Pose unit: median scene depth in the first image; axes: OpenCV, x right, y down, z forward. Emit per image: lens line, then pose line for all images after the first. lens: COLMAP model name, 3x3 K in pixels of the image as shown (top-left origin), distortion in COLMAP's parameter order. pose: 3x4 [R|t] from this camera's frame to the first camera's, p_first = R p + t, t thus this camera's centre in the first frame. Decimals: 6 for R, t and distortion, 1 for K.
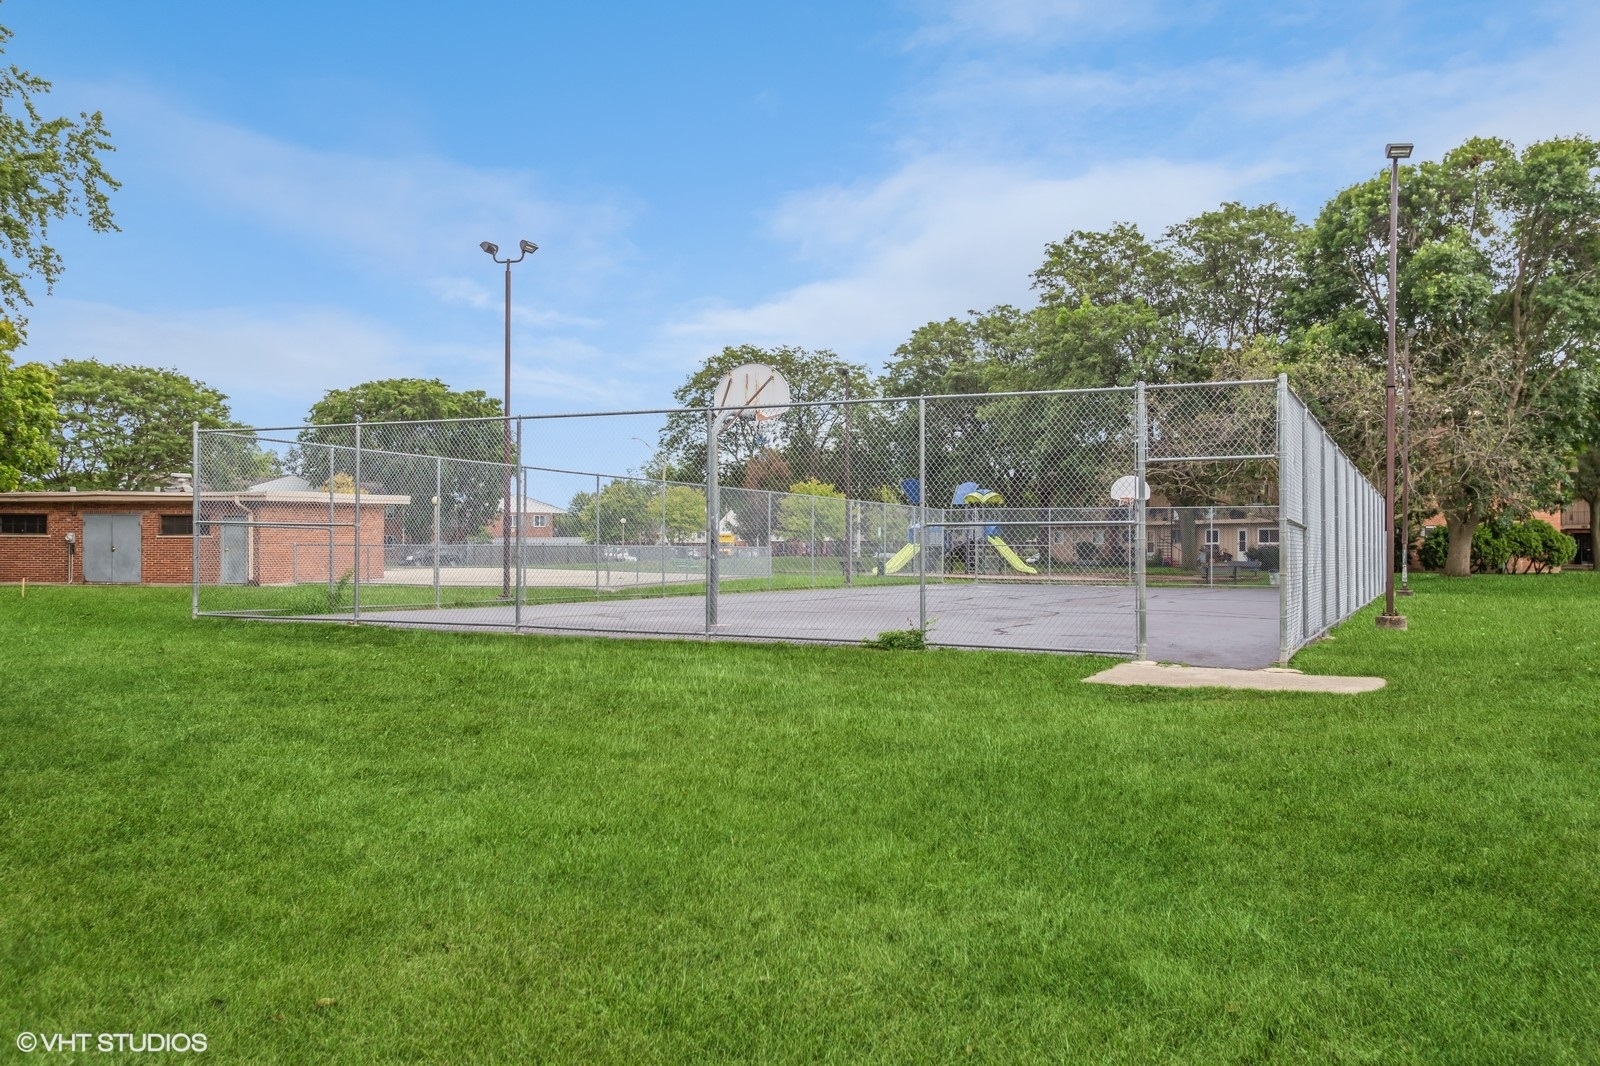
lens RADIAL K [[1300.6, 0, 800.0], [0, 1300.6, 533.0], [0, 0, 1]] dist [0.001889, -0.000056]
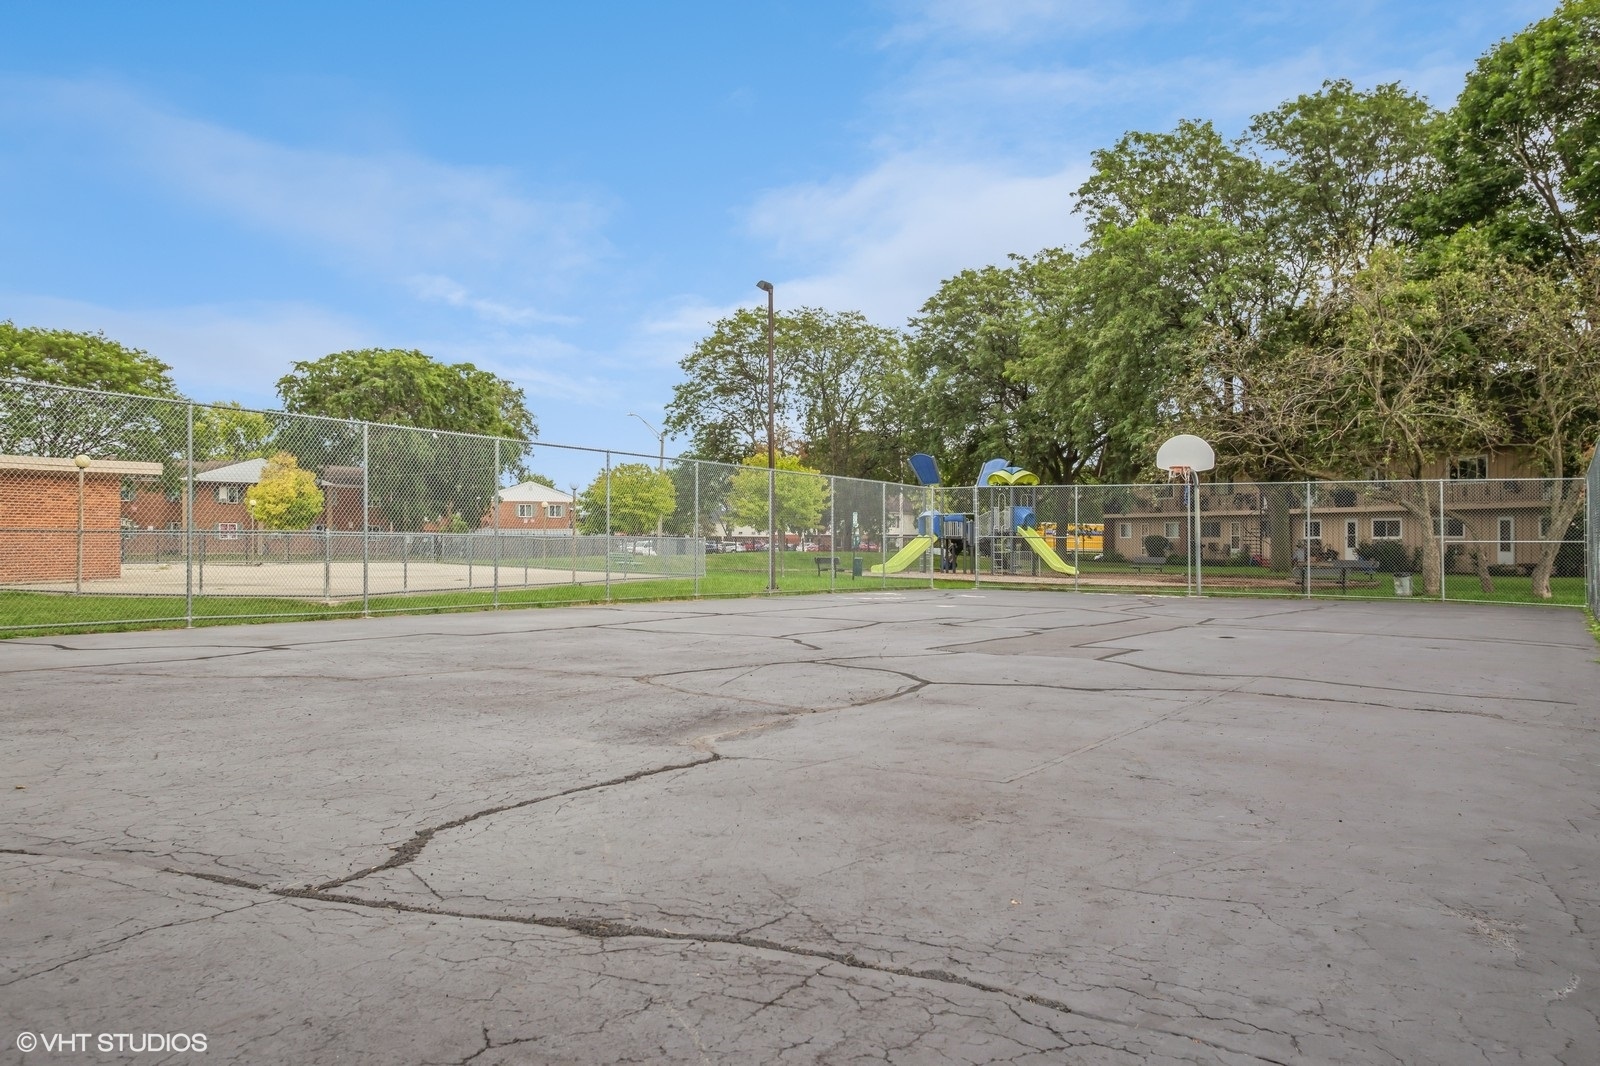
lens RADIAL K [[1316.2, 0, 801.3], [0, 1316.2, 510.3], [0, 0, 1]] dist [0.000181, 0.097021]
pose [[0.997960, 0.002843, -0.063774, 0.061806], [-0.003702, 0.999904, -0.013361, 0.003572], [0.063730, 0.013570, 0.997875, 0.190624]]
